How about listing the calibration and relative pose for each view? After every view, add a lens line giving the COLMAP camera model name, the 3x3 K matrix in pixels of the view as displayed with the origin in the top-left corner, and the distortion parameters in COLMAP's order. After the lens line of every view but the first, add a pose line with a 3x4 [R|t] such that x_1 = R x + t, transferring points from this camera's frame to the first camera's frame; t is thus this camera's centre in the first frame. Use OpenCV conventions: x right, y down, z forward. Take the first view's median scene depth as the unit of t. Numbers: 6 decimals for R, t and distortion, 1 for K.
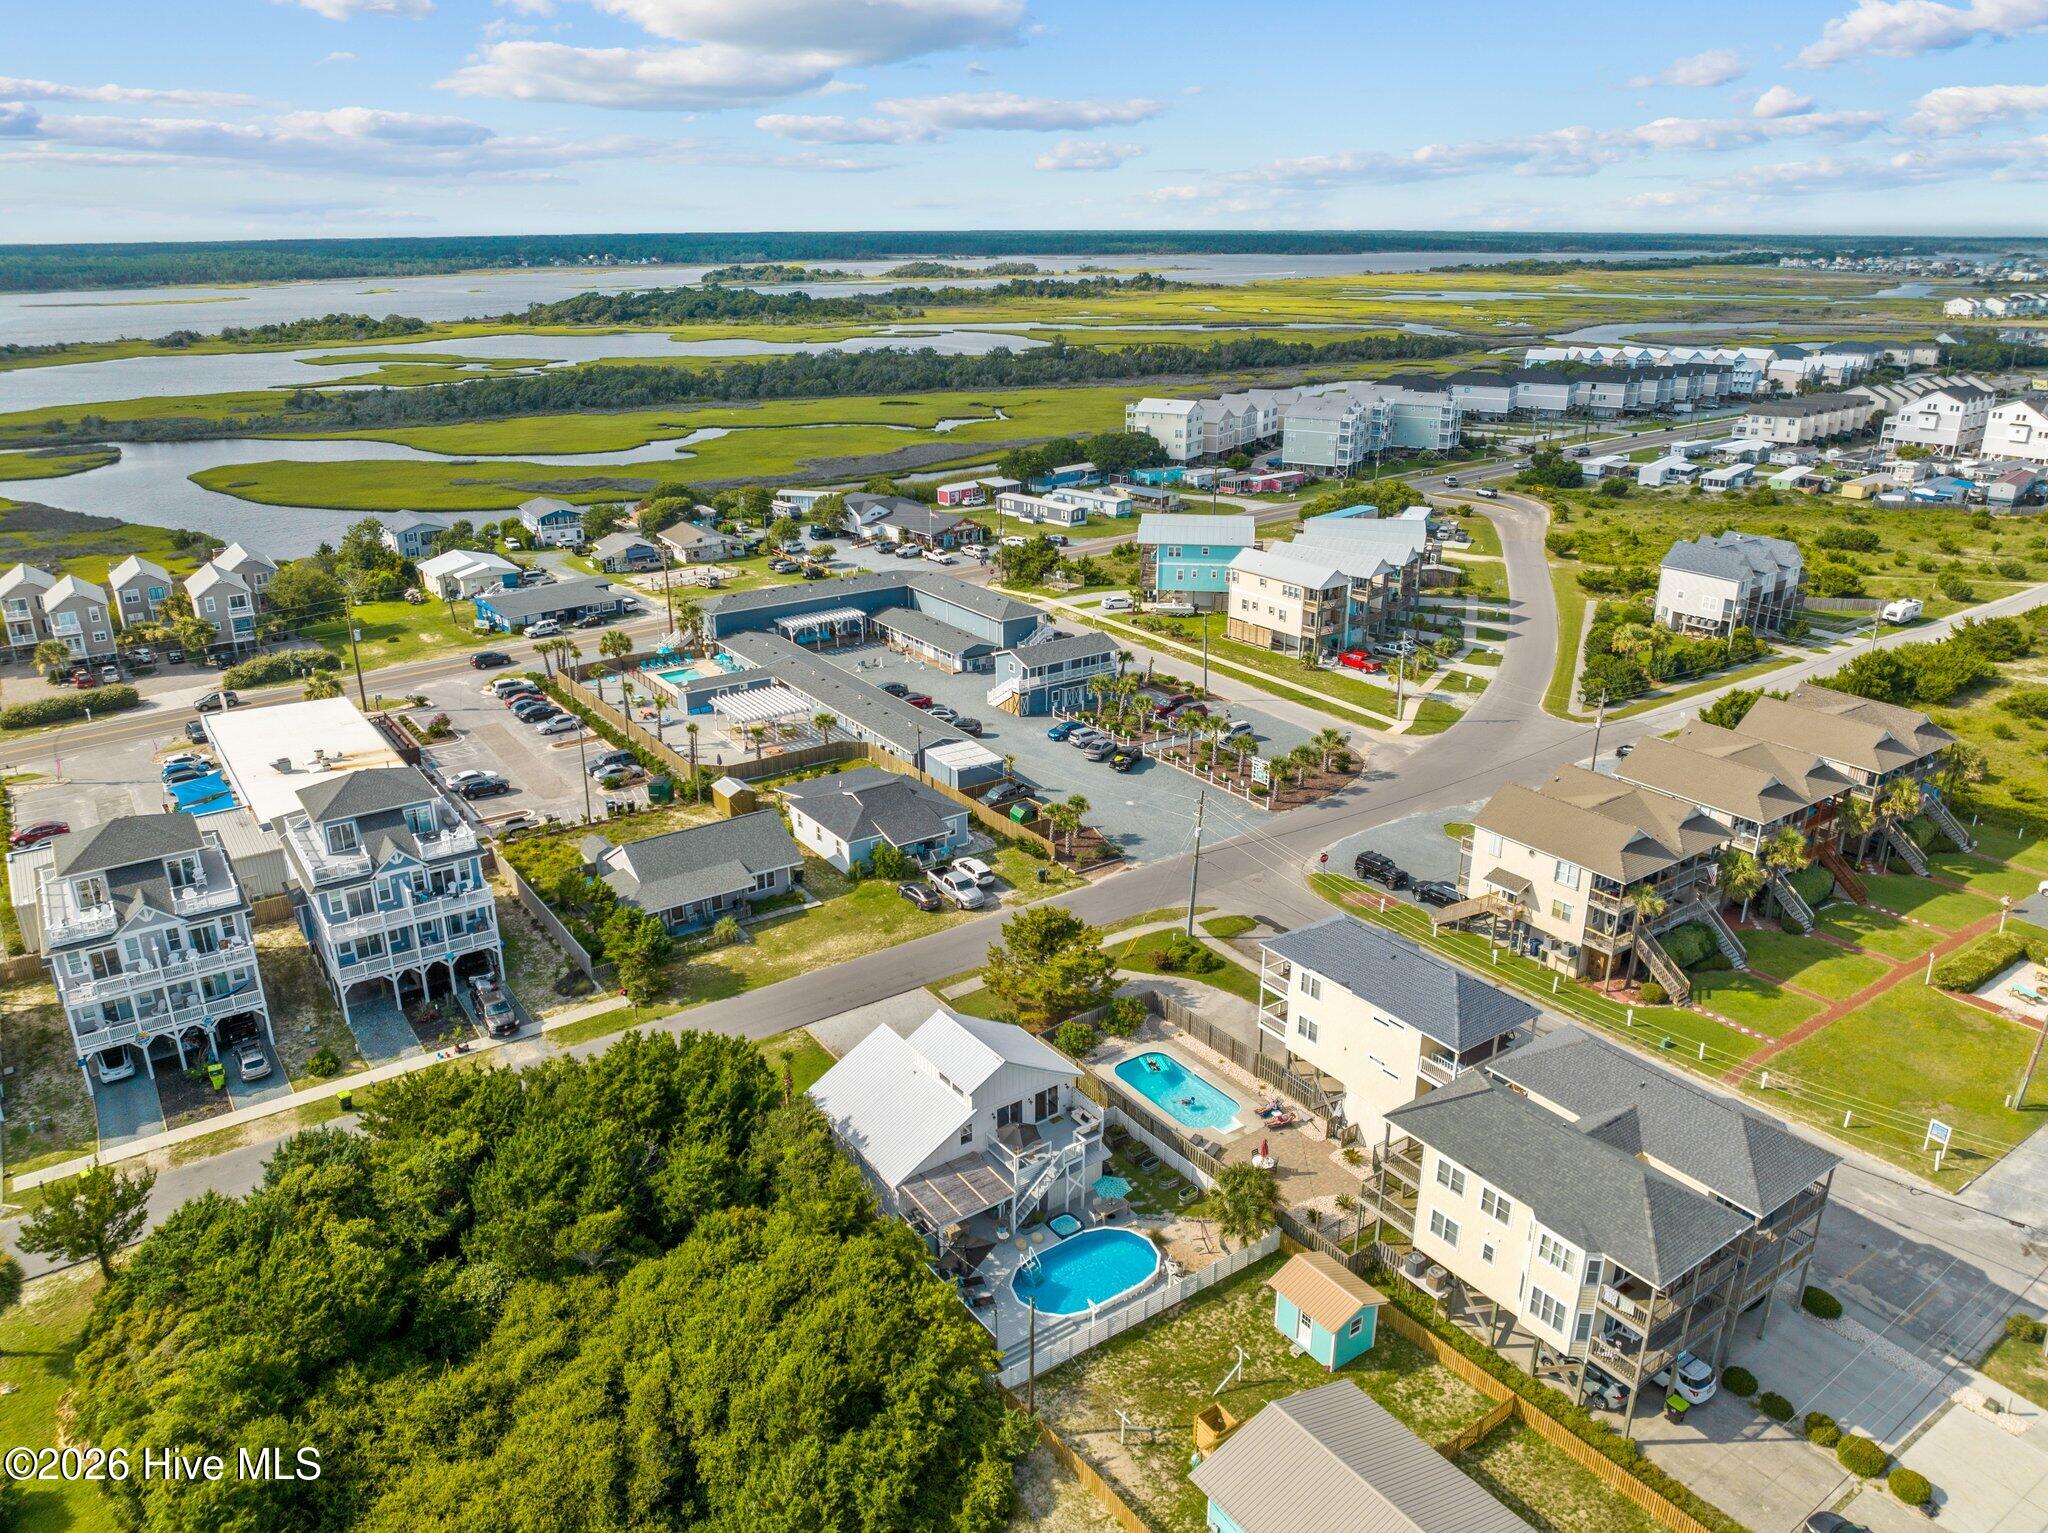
lens RADIAL K [[1436.4, 0, 1024.0], [0, 1436.4, 766.5], [0, 0, 1]] dist [-0.019821, -0.045268]
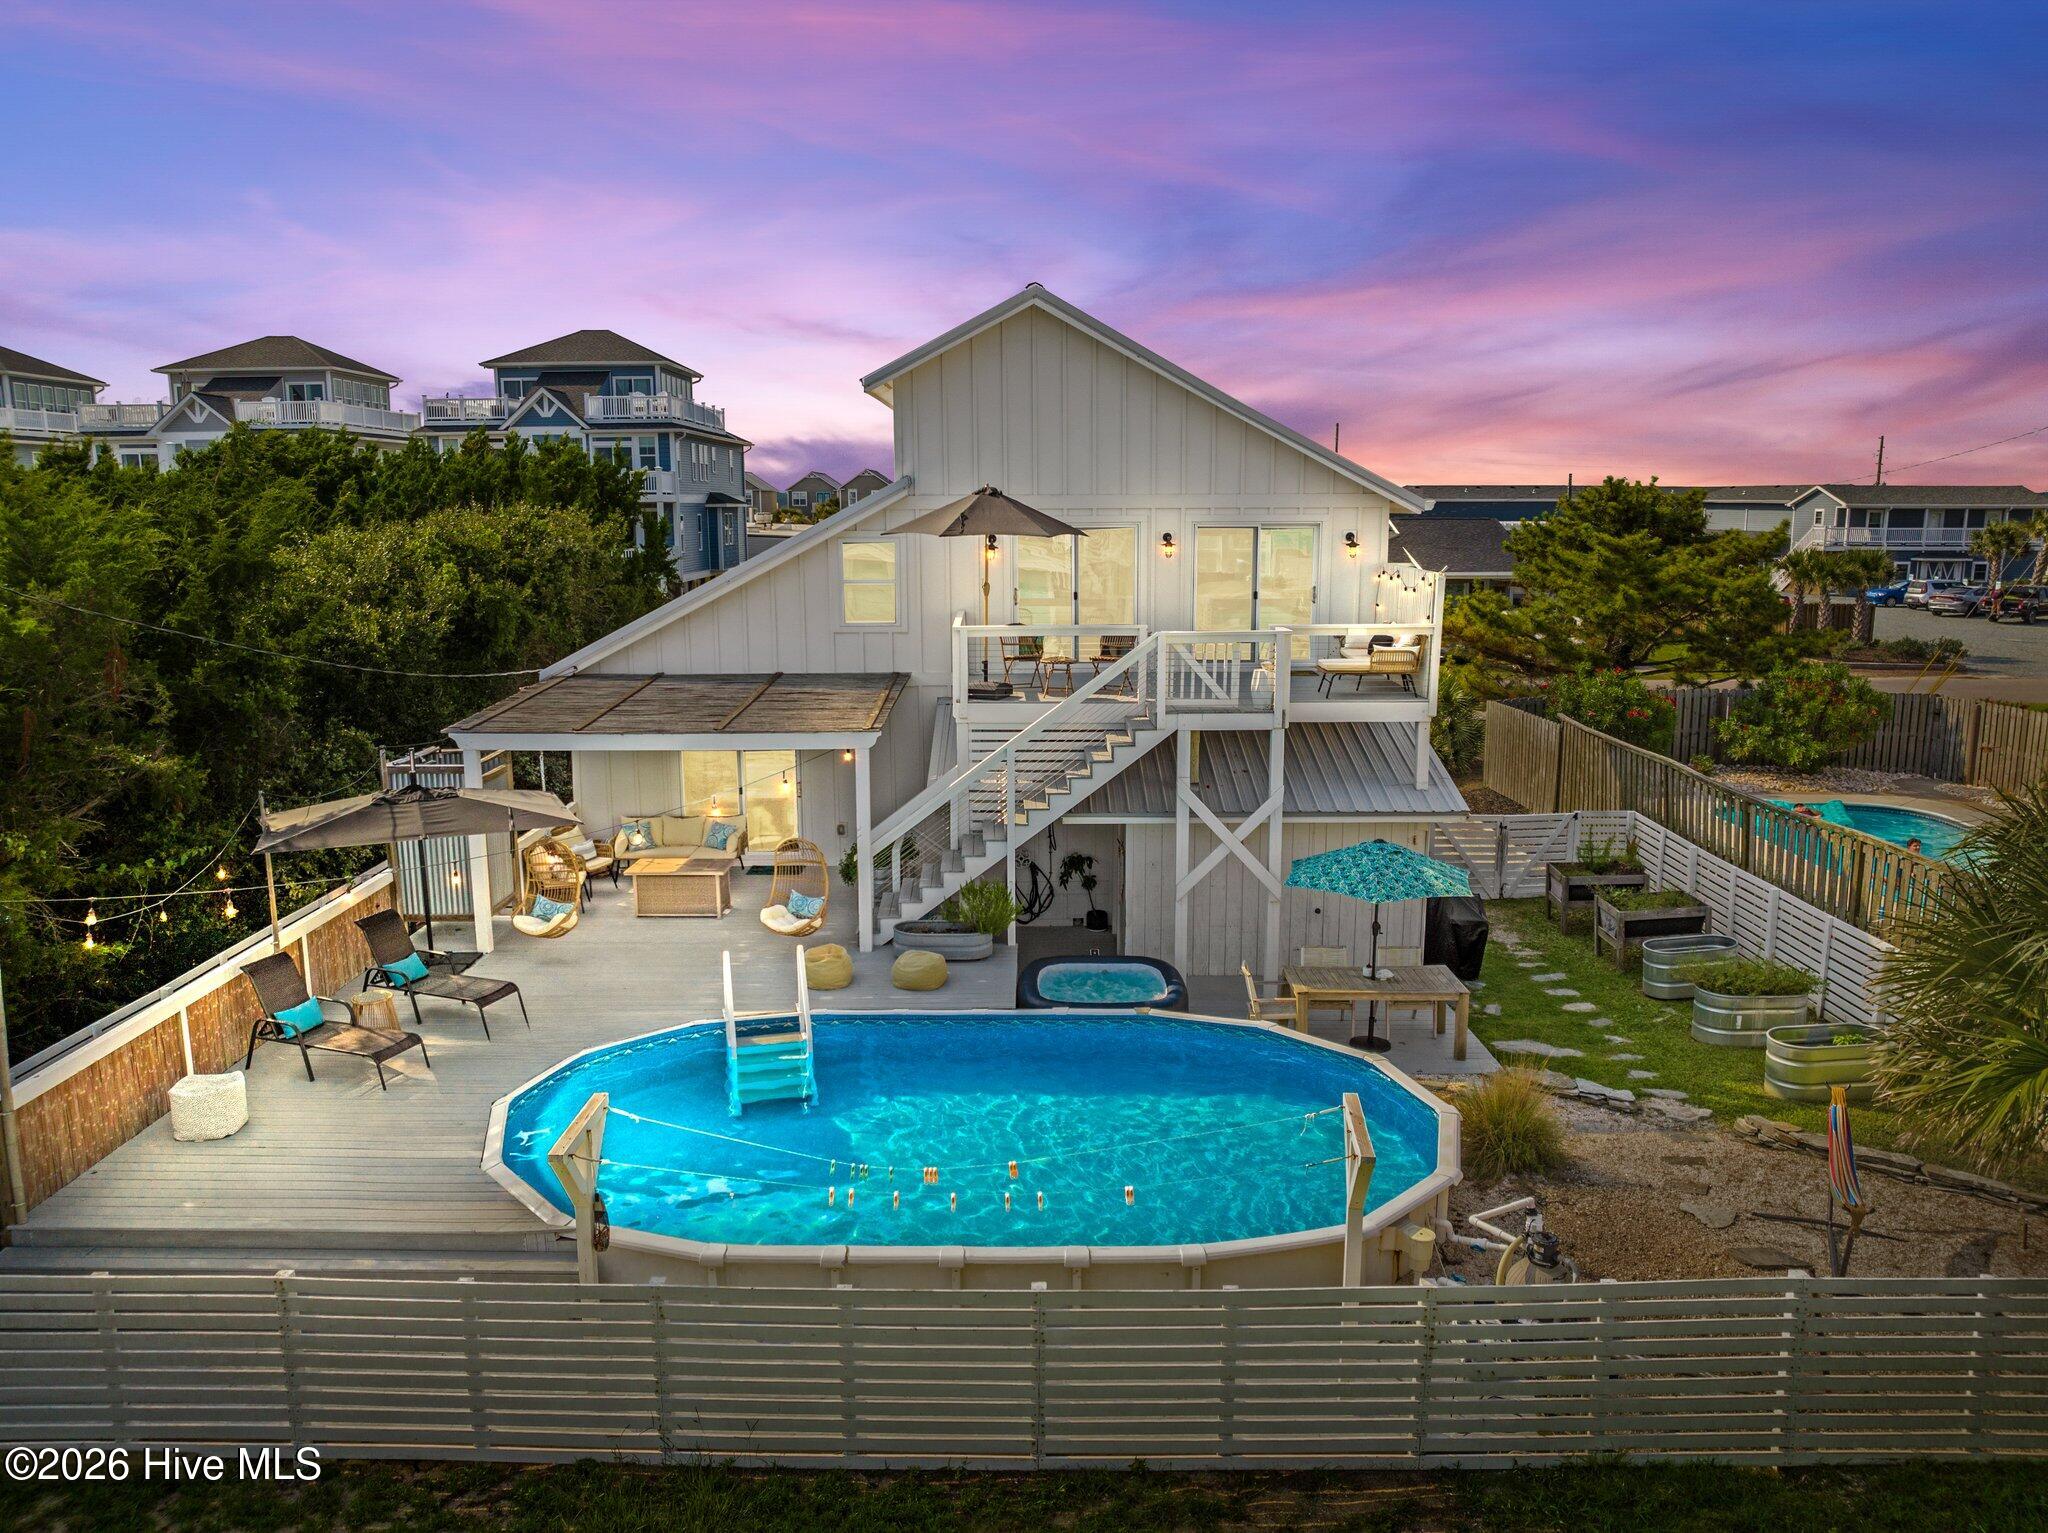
lens RADIAL K [[1445.4, 0, 1024.0], [0, 1445.4, 766.5], [0, 0, 1]] dist [-0.041729, -0.000667]
pose [[0.815811, 0.105602, -0.568595, 0.098044], [-0.202897, 0.972955, -0.110412, 0.227680], [0.541558, 0.205442, 0.815174, 0.591105]]
